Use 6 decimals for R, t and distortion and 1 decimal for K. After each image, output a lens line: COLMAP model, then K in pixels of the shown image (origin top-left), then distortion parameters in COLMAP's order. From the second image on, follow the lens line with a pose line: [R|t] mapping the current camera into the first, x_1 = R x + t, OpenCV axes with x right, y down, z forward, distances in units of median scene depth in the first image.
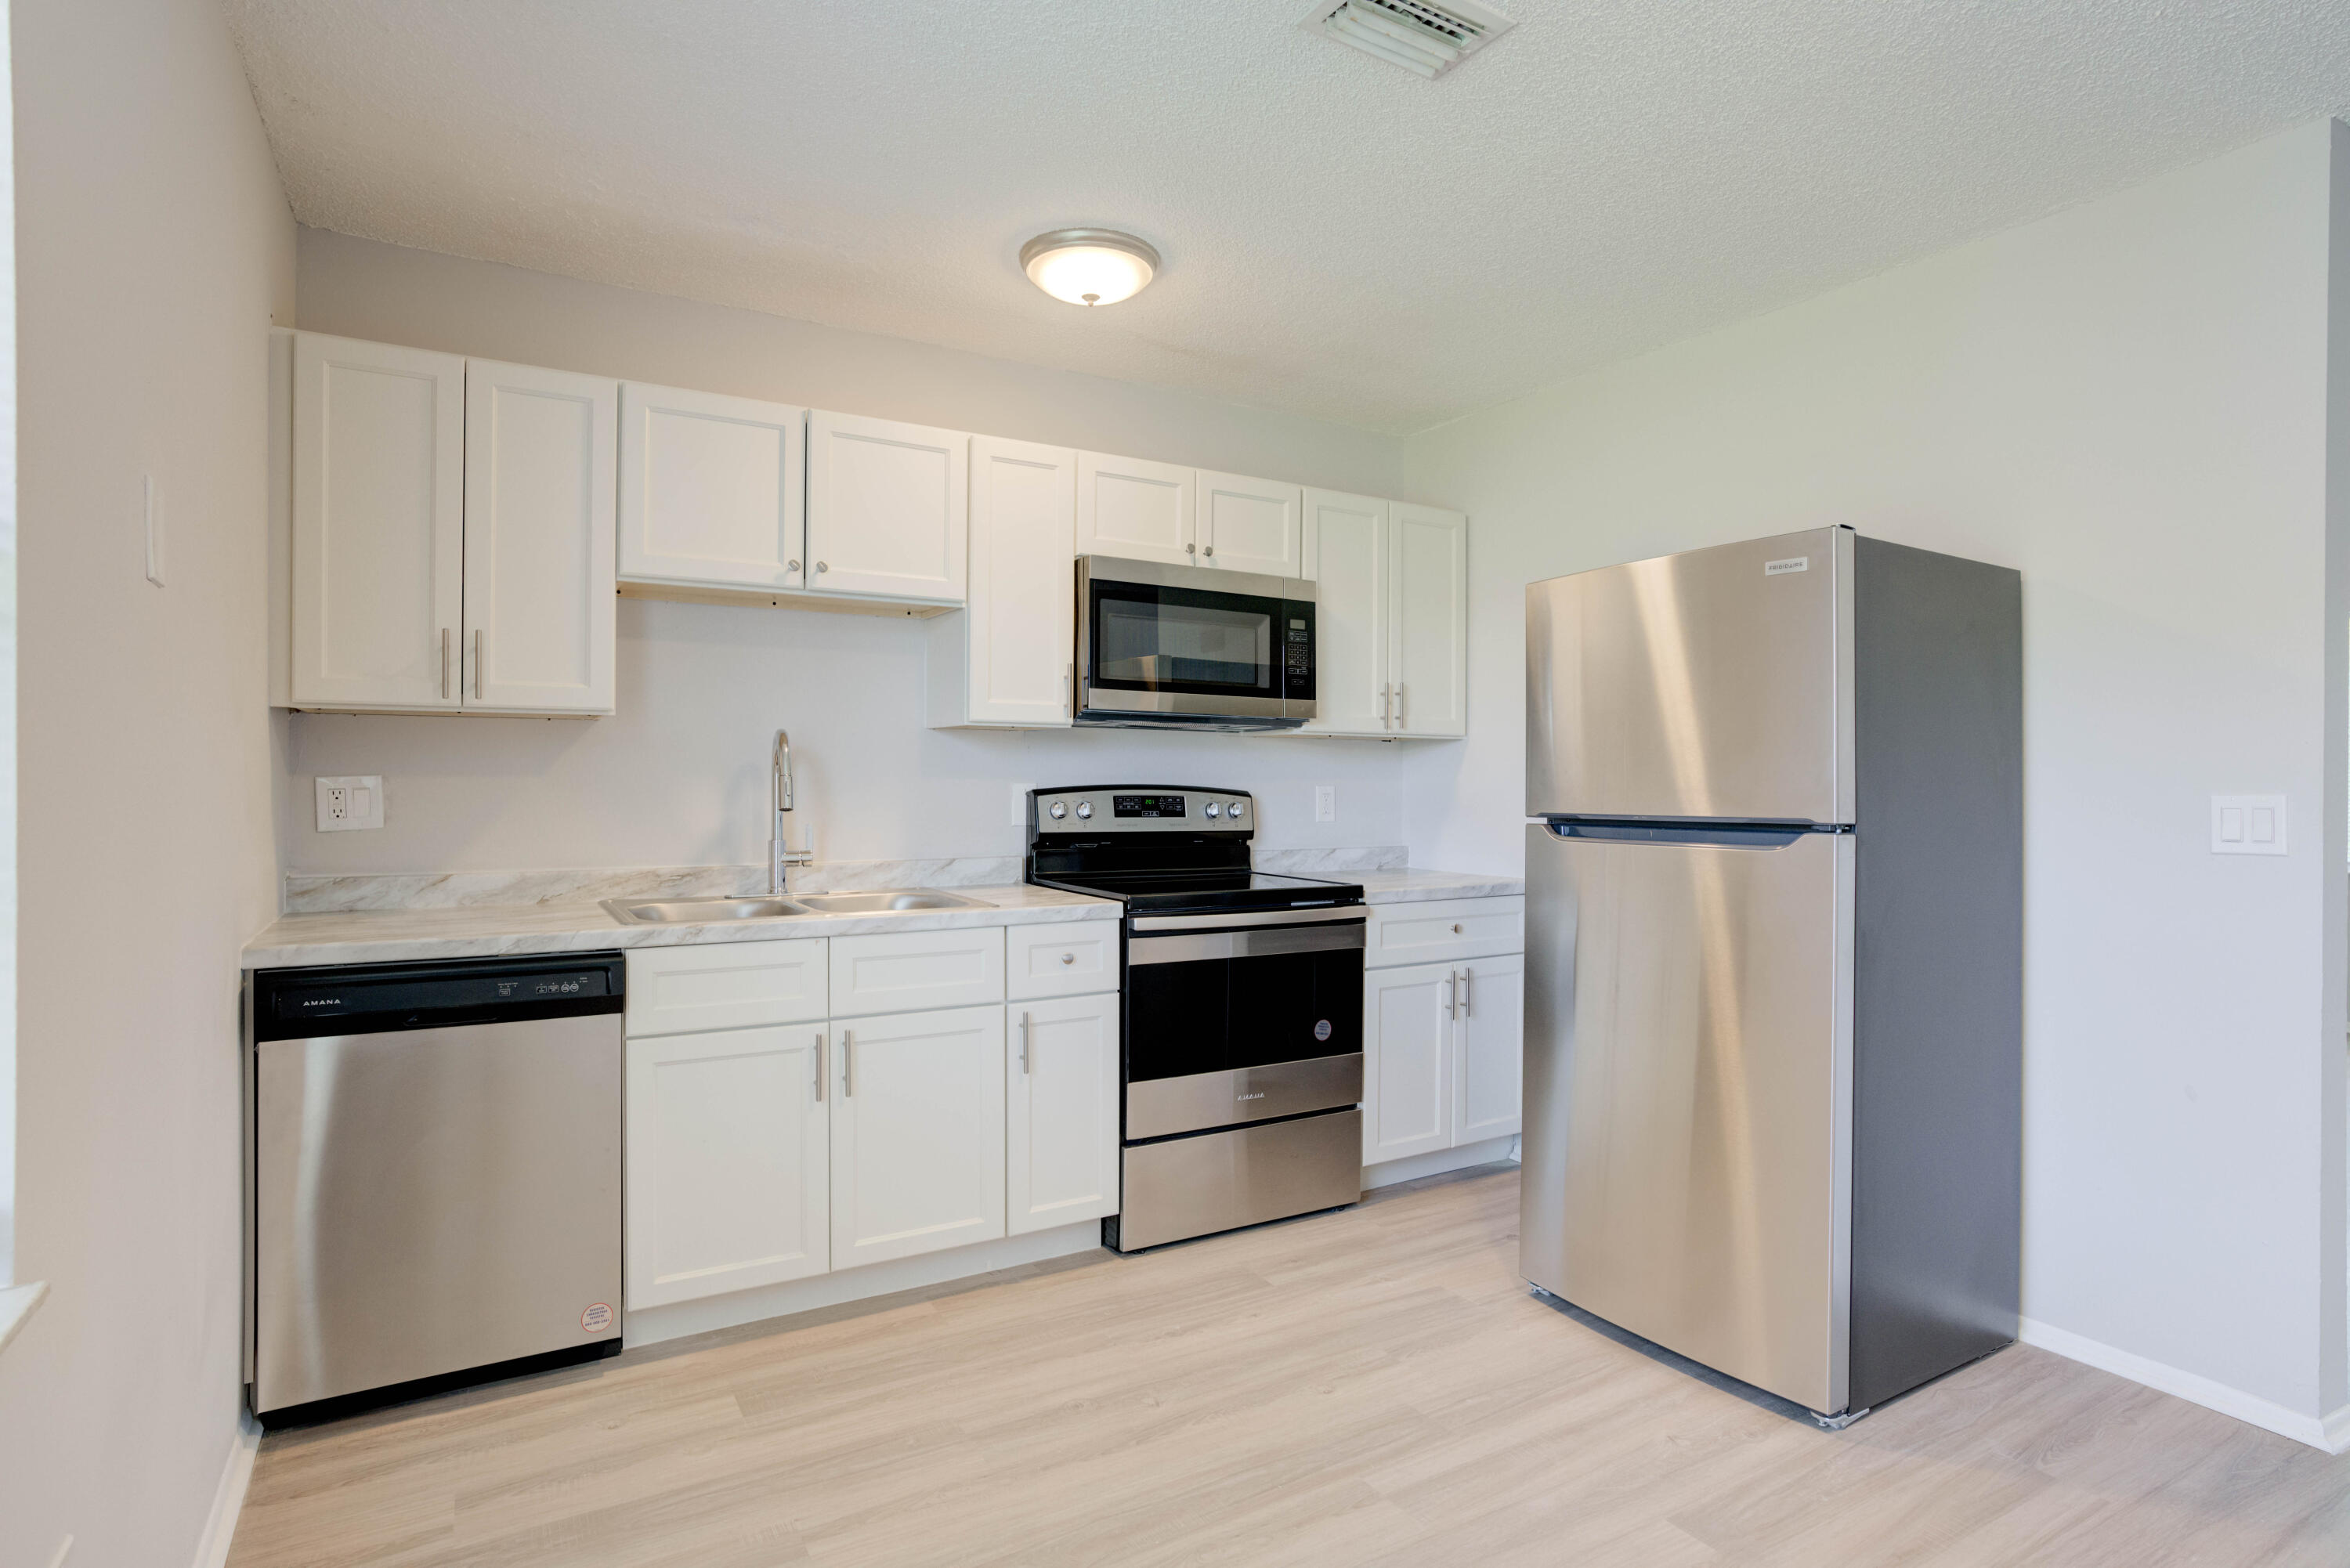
lens RADIAL K [[1175.9, 0, 1175.0], [0, 1175.9, 784.0], [0, 0, 1]] dist [-0.058857, 0.031010]
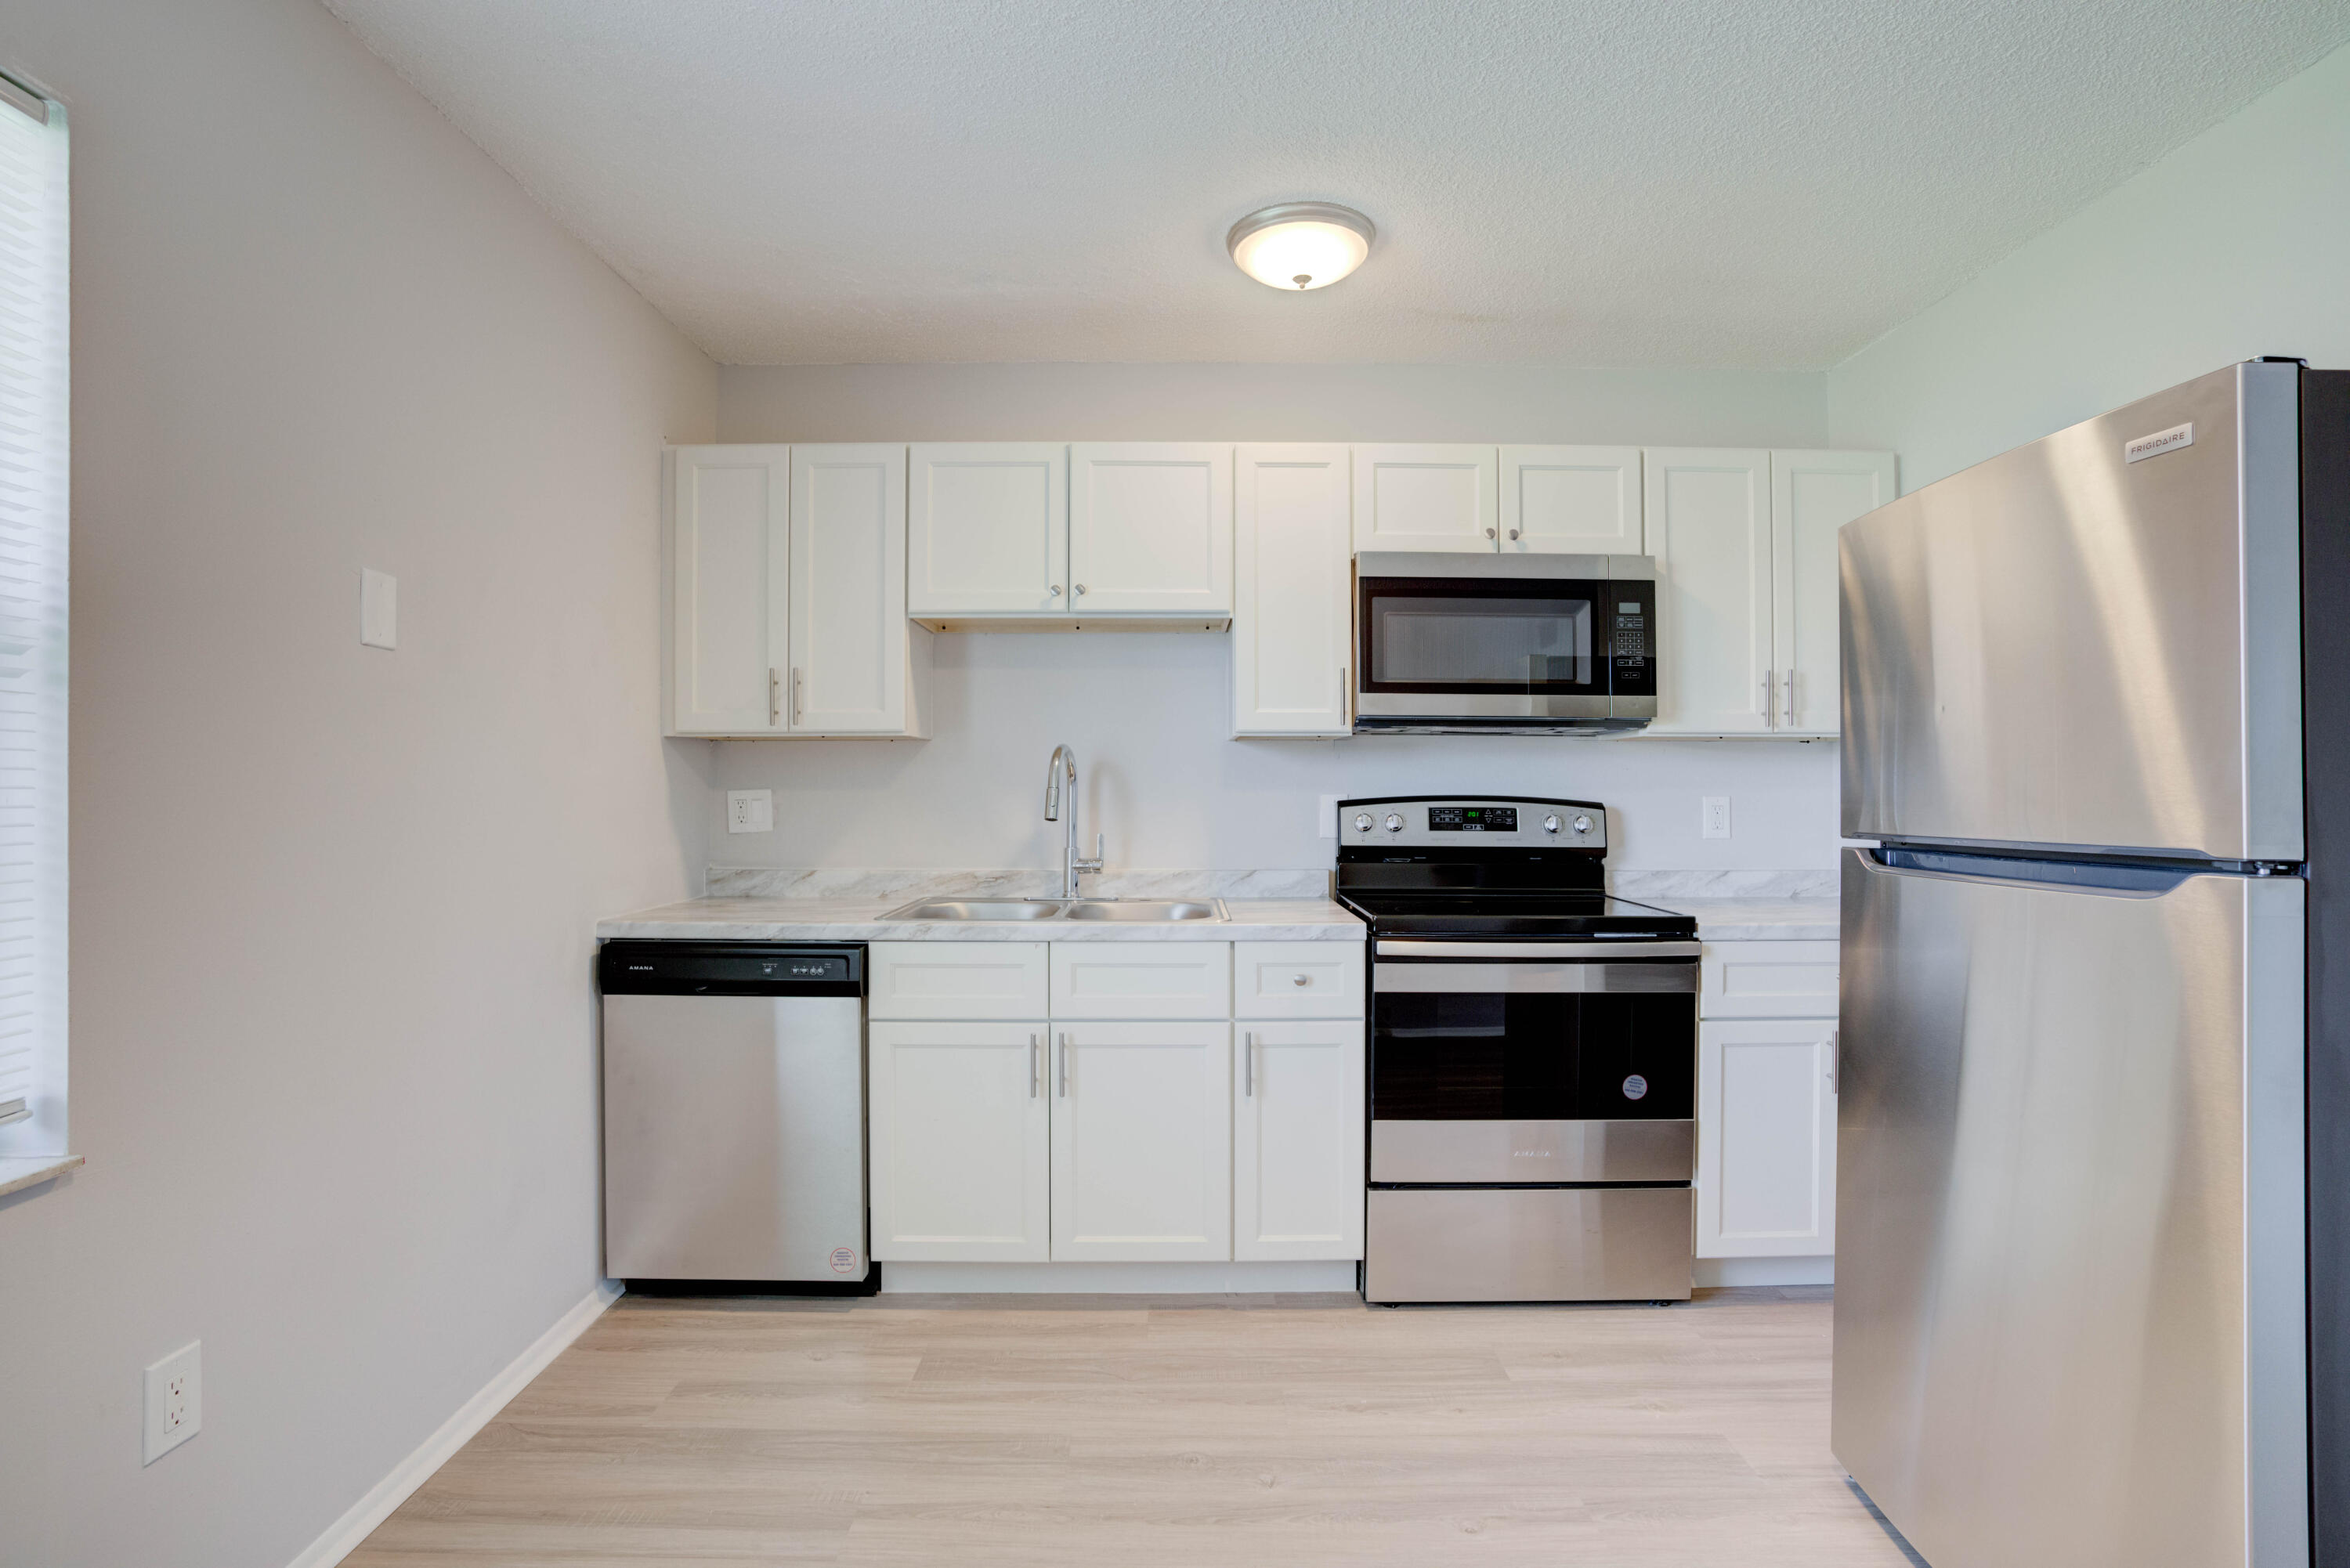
lens RADIAL K [[1103.6, 0, 1175.0], [0, 1103.6, 784.0], [0, 0, 1]] dist [-0.069321, 0.031448]
pose [[0.865782, -0.006538, -0.500379, 0.266482], [0.001432, 0.999943, -0.010588, 0.000339], [0.500419, 0.008451, 0.865742, 0.182566]]
